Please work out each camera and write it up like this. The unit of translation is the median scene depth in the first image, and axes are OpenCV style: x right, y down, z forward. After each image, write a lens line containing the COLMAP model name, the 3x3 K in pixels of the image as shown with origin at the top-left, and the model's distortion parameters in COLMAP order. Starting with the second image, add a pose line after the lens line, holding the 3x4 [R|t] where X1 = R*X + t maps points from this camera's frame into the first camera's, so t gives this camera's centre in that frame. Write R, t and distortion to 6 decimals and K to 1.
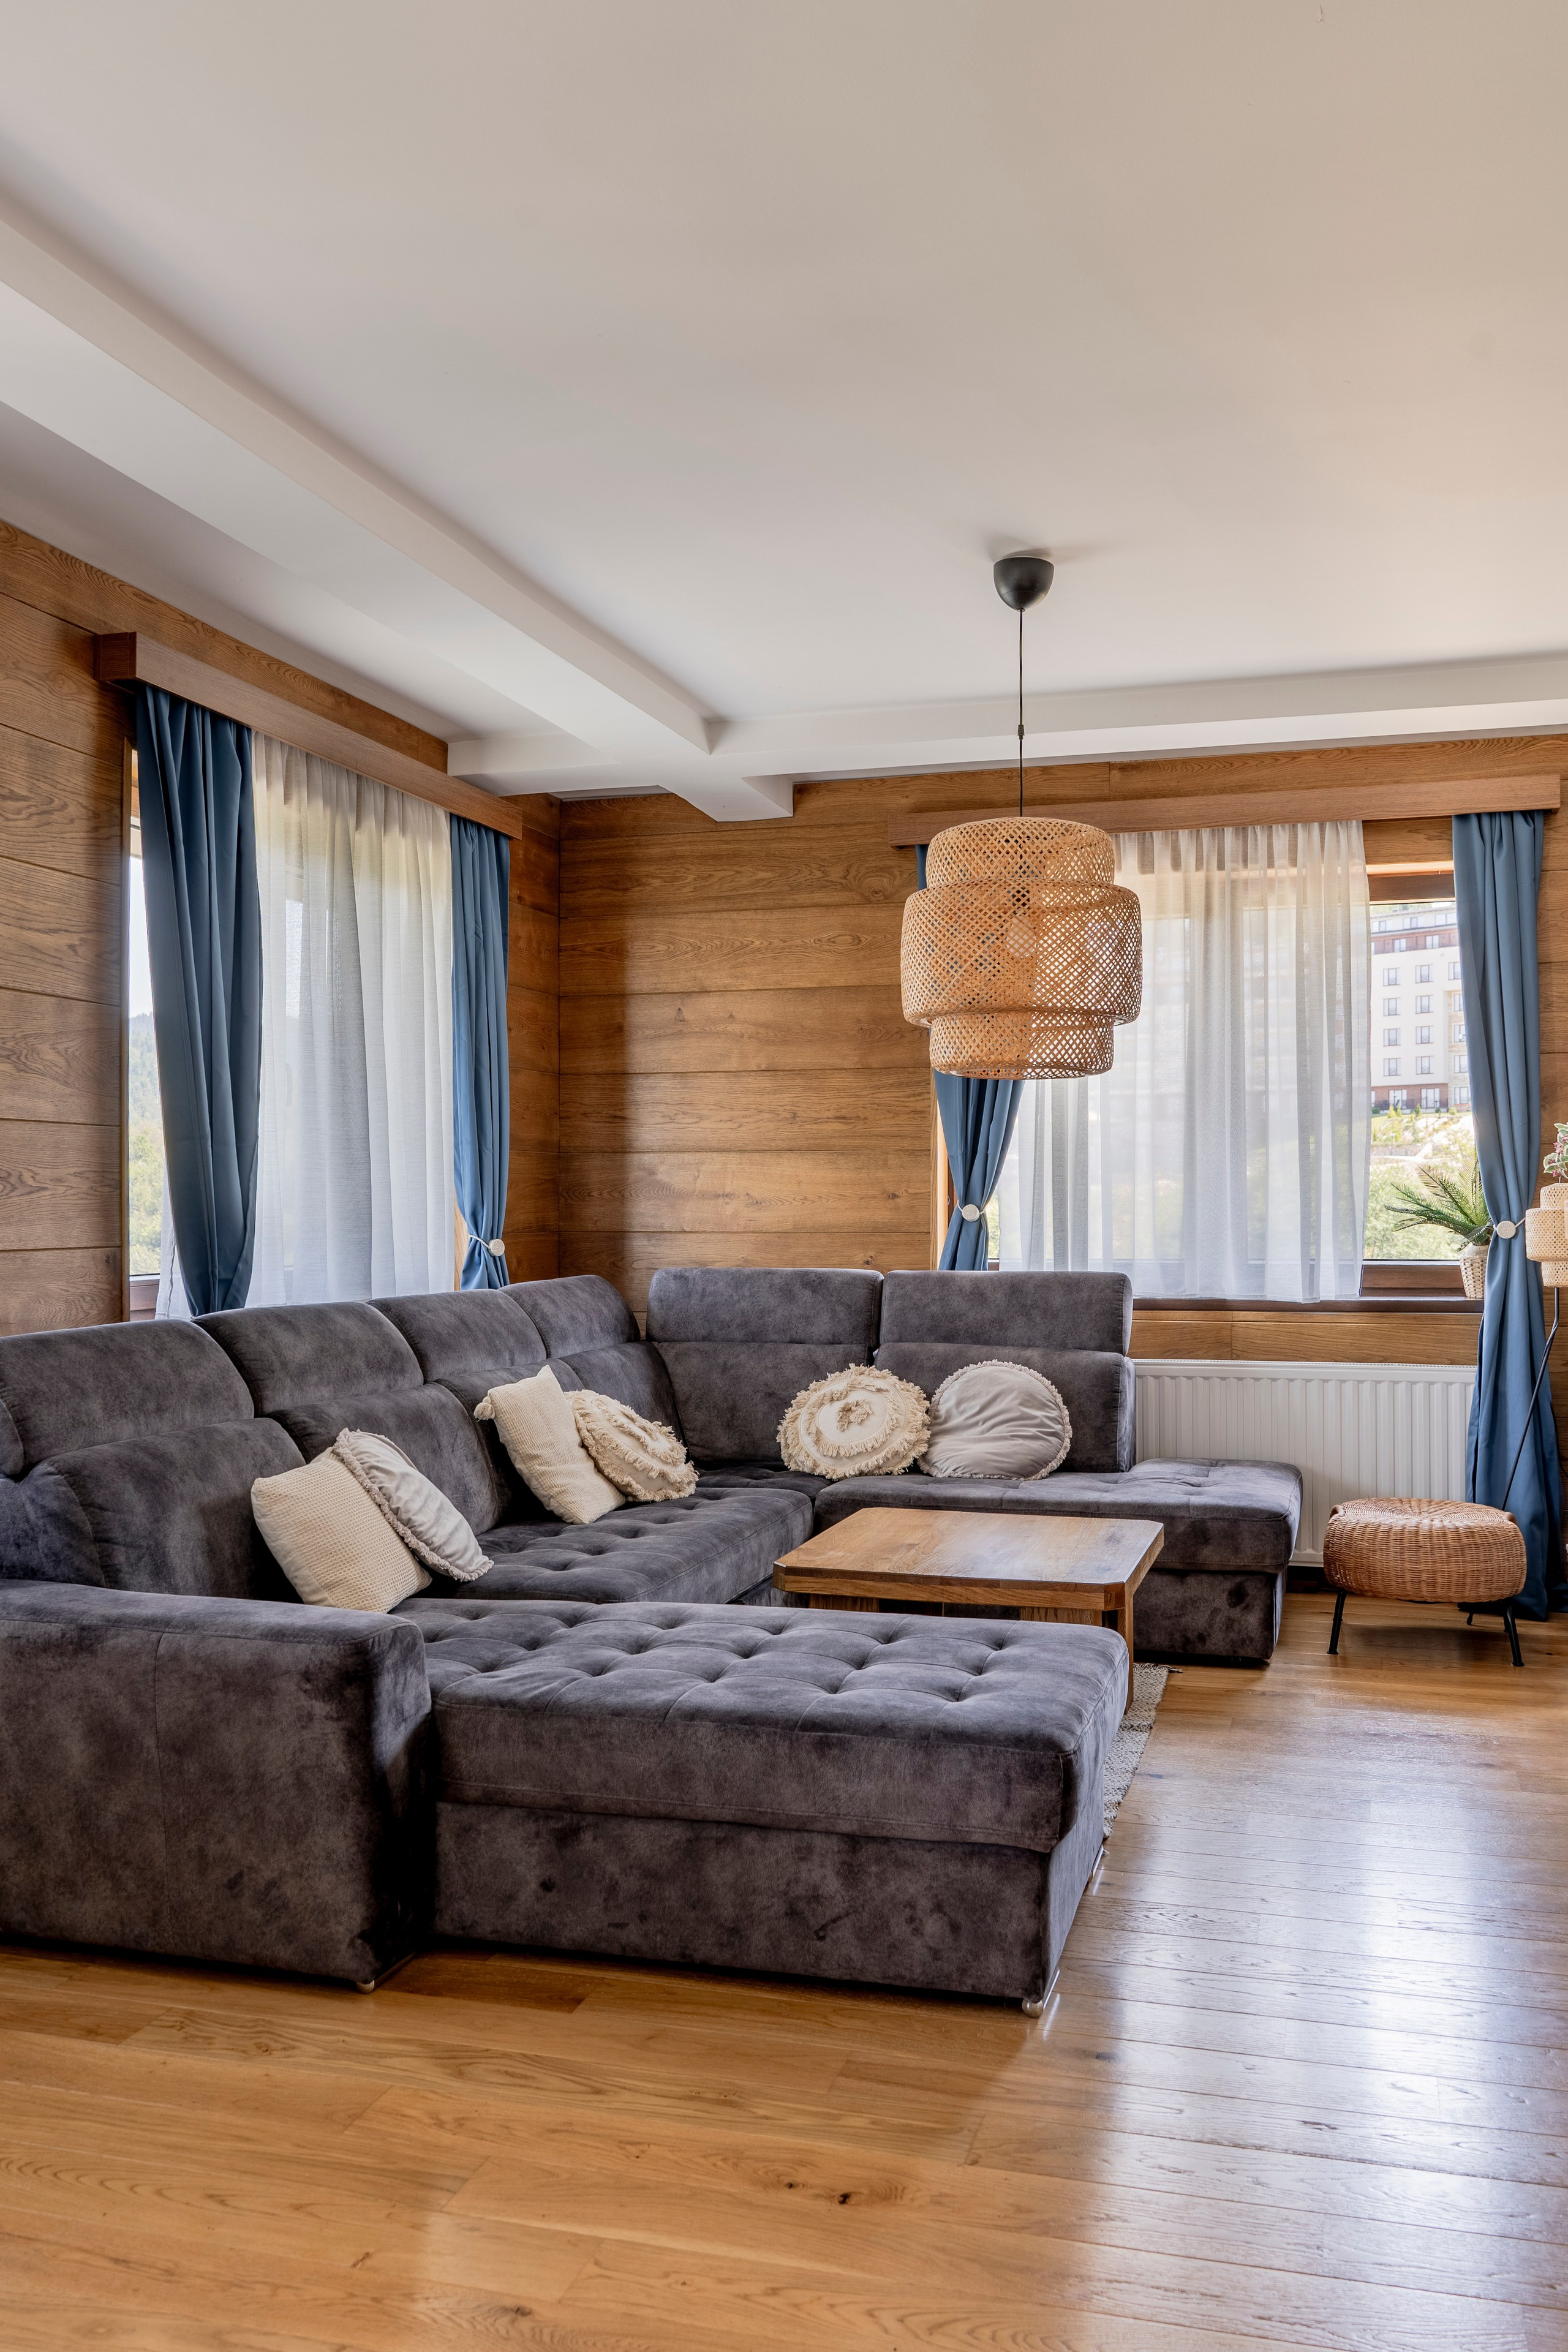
lens RADIAL K [[1961.8, 0, 784.0], [0, 1961.8, 1176.0], [0, 0, 1]] dist [-0.000651, -0.005598]
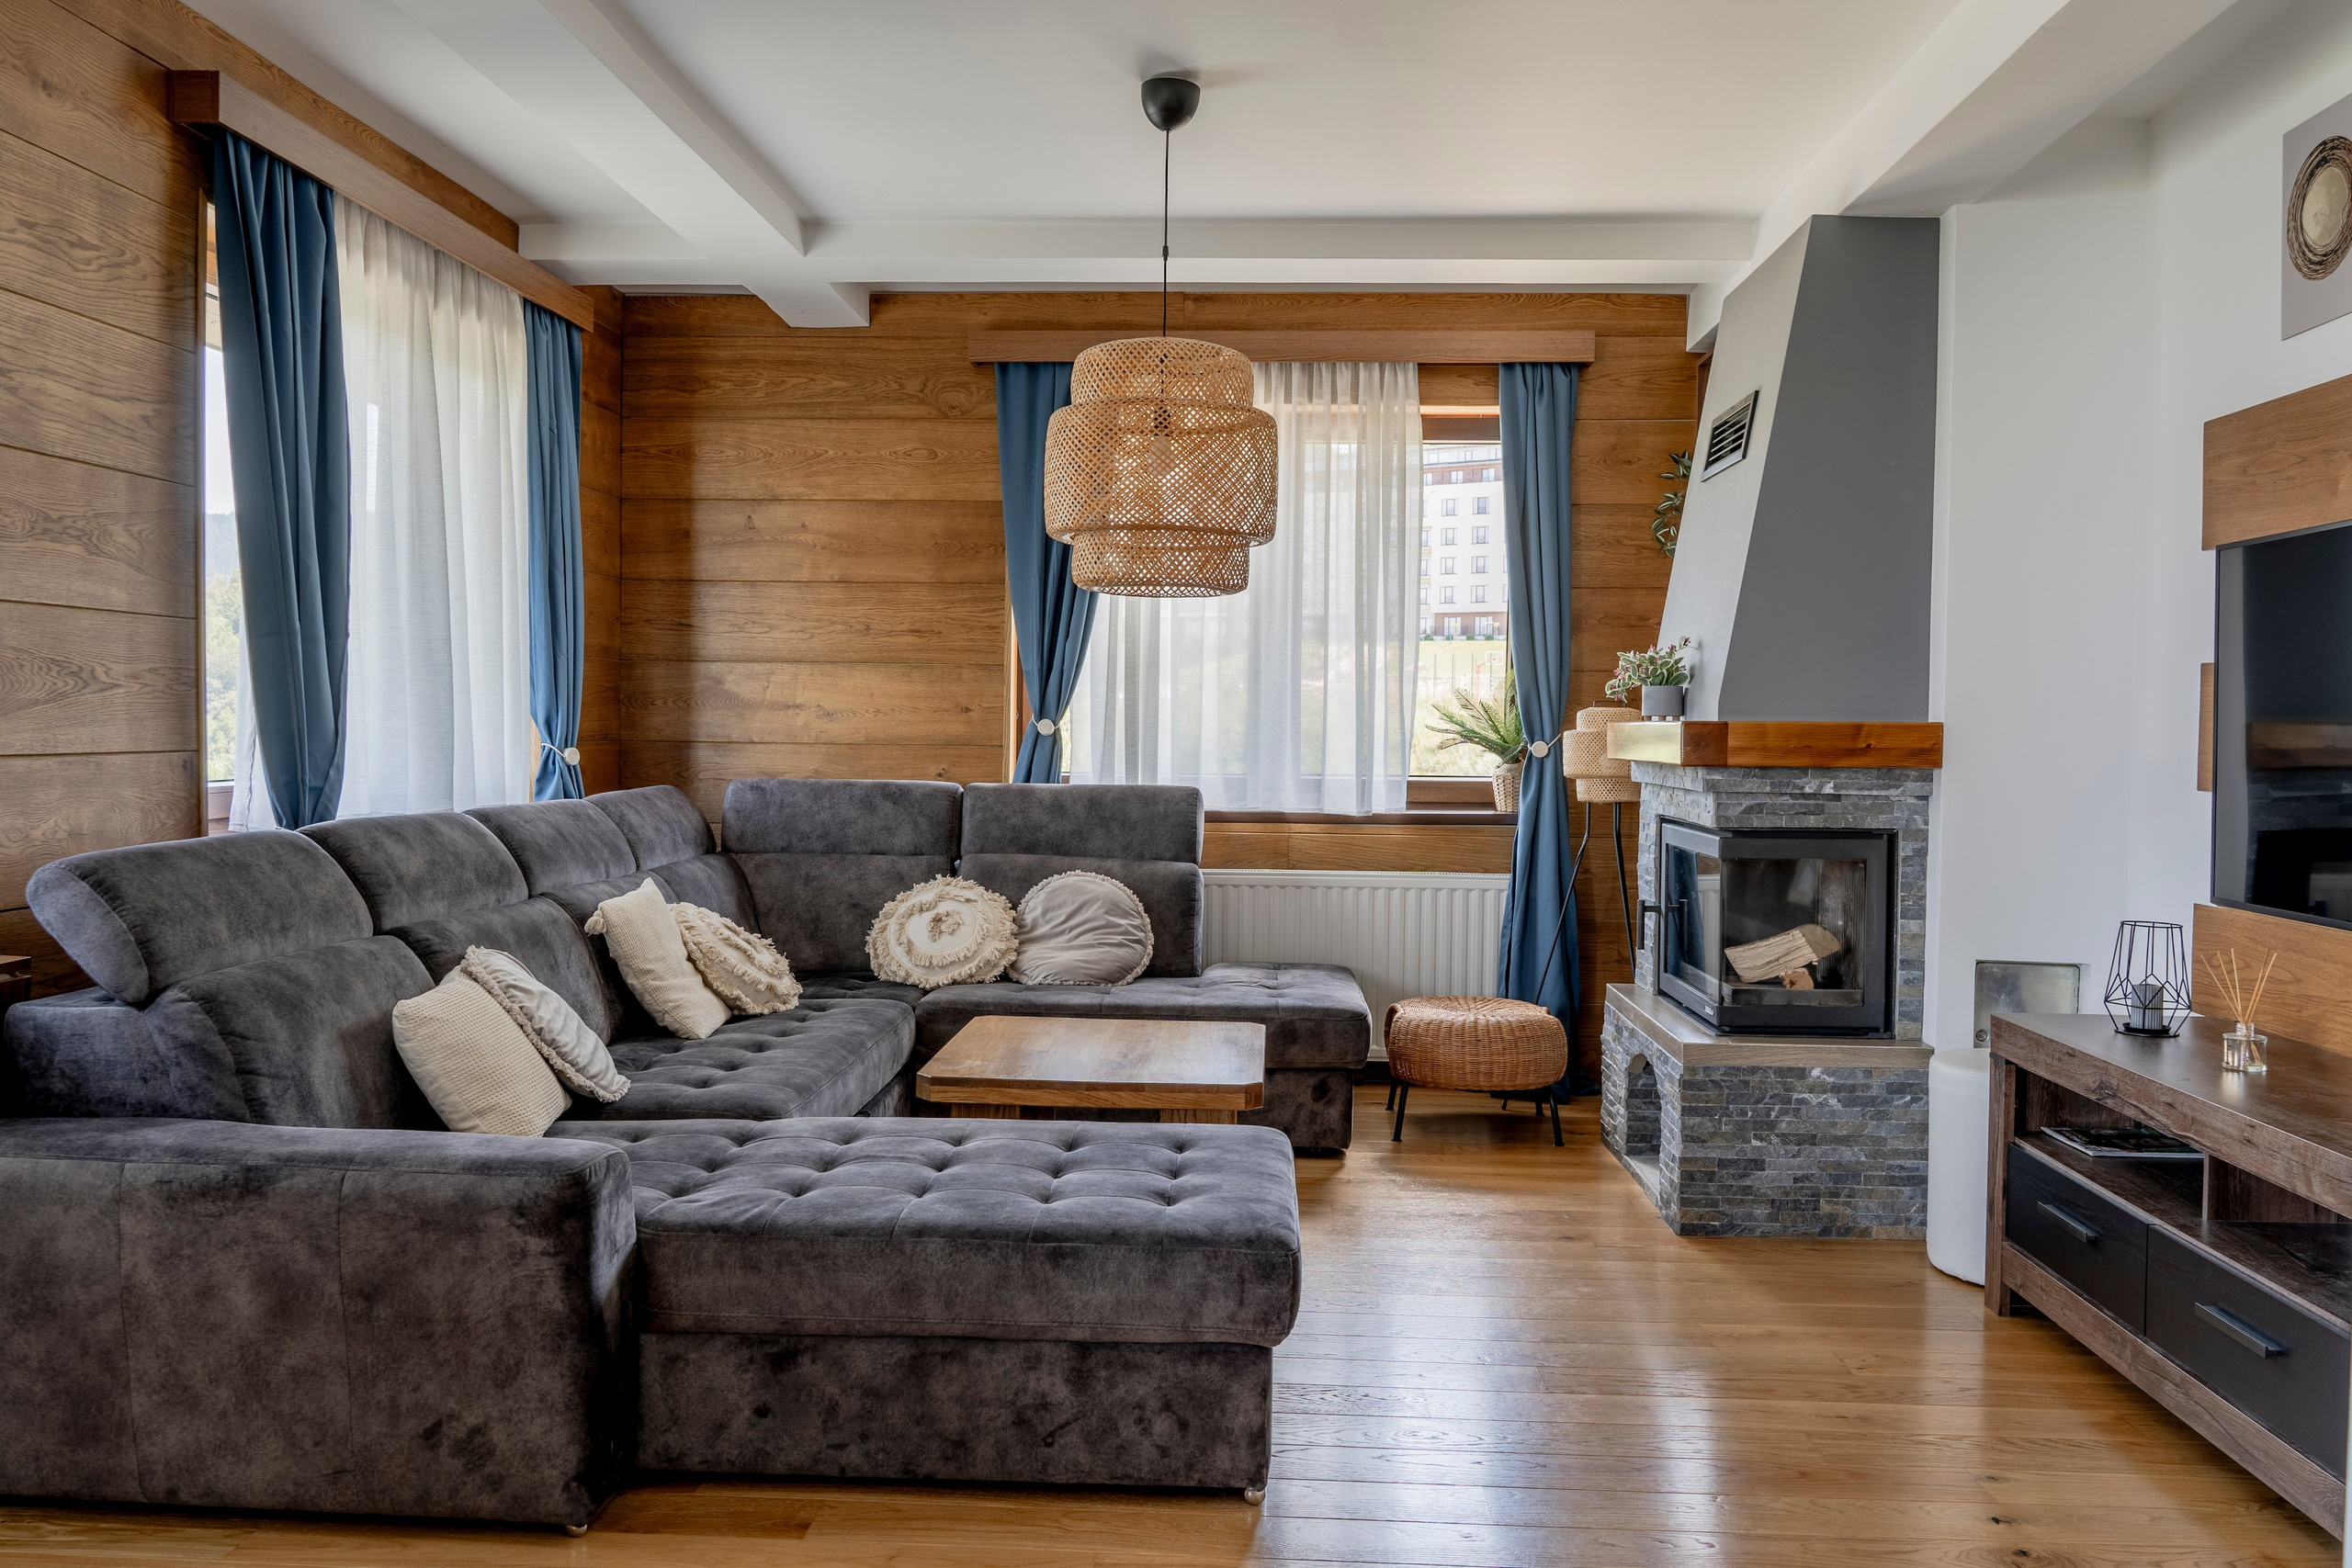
lens RADIAL K [[1874.3, 0, 1170.6], [0, 1874.3, 780.0], [0, 0, 1]] dist [0.002002, -0.000512]
pose [[0.972735, 0.009054, 0.231745, -0.075502], [-0.020062, 0.998777, 0.045191, 0.000669], [-0.231052, -0.048608, 0.971726, 0.031866]]
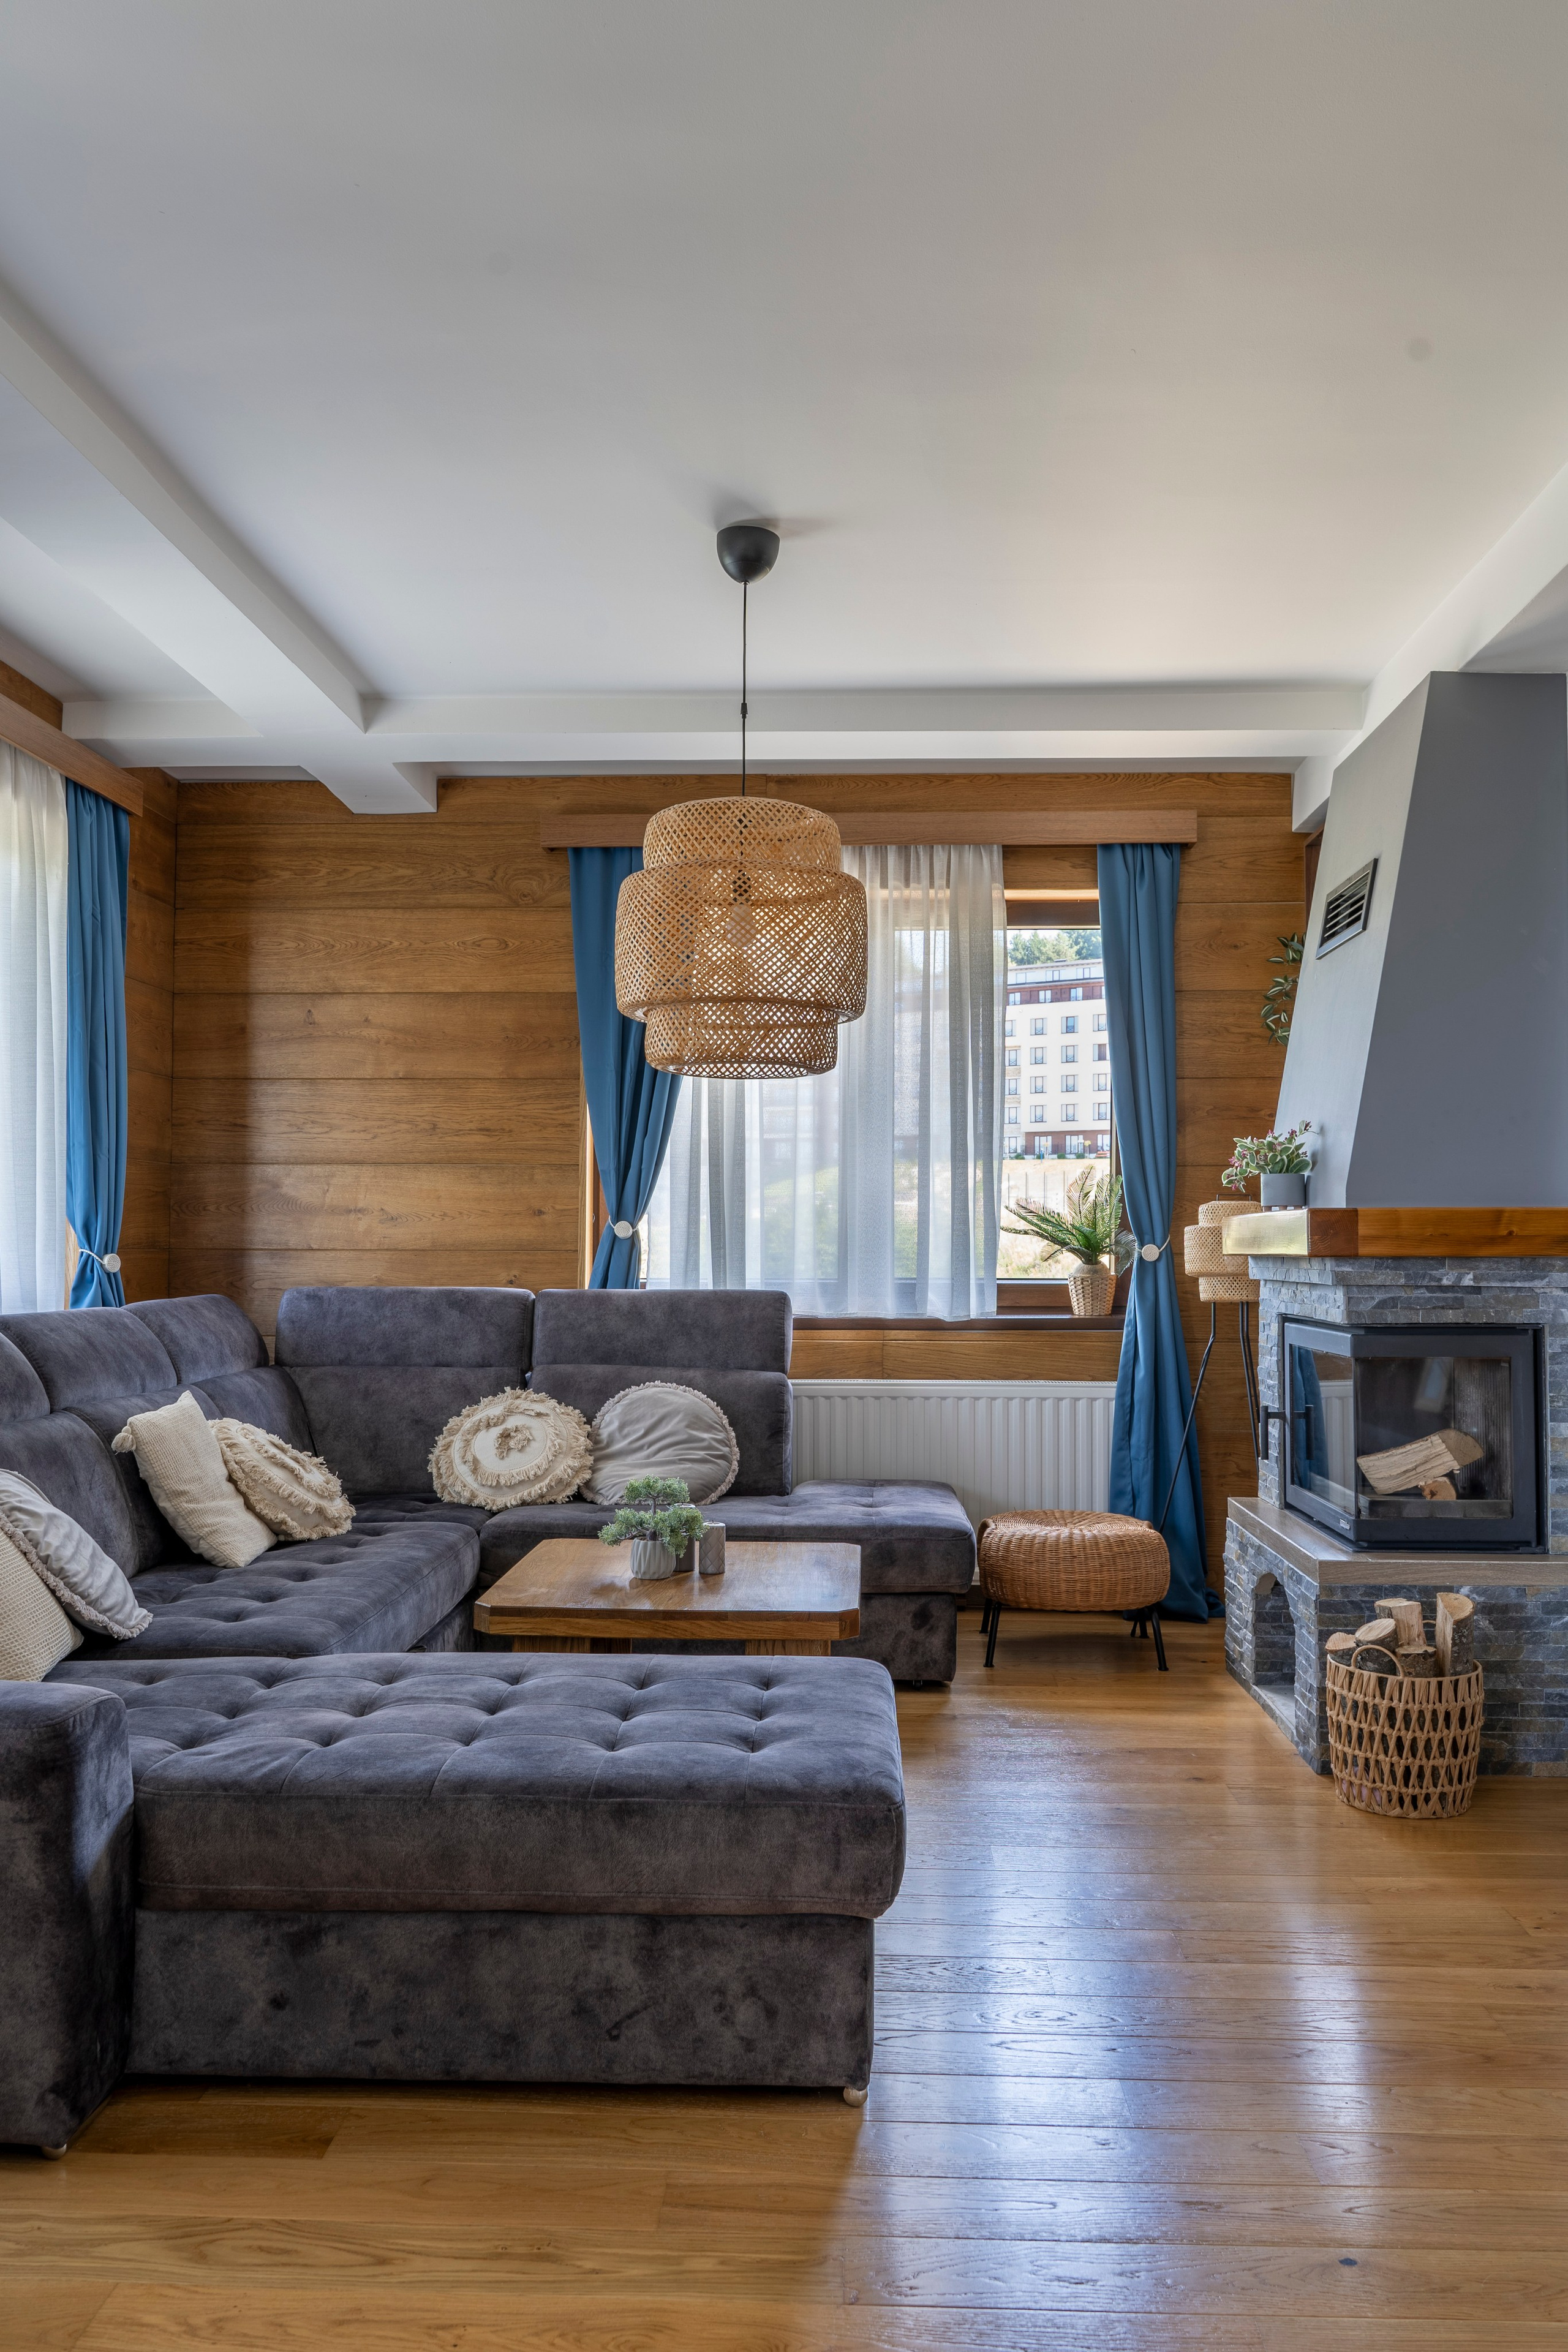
lens RADIAL K [[1890.0, 0, 780.6], [0, 1890.0, 1182.3], [0, 0, 1]] dist [0.003518, -0.006723]
pose [[0.970378, 0.015327, 0.241106, -0.060036], [-0.011131, 0.999762, -0.018755, 0.013048], [-0.241337, 0.015516, 0.970317, 0.084767]]
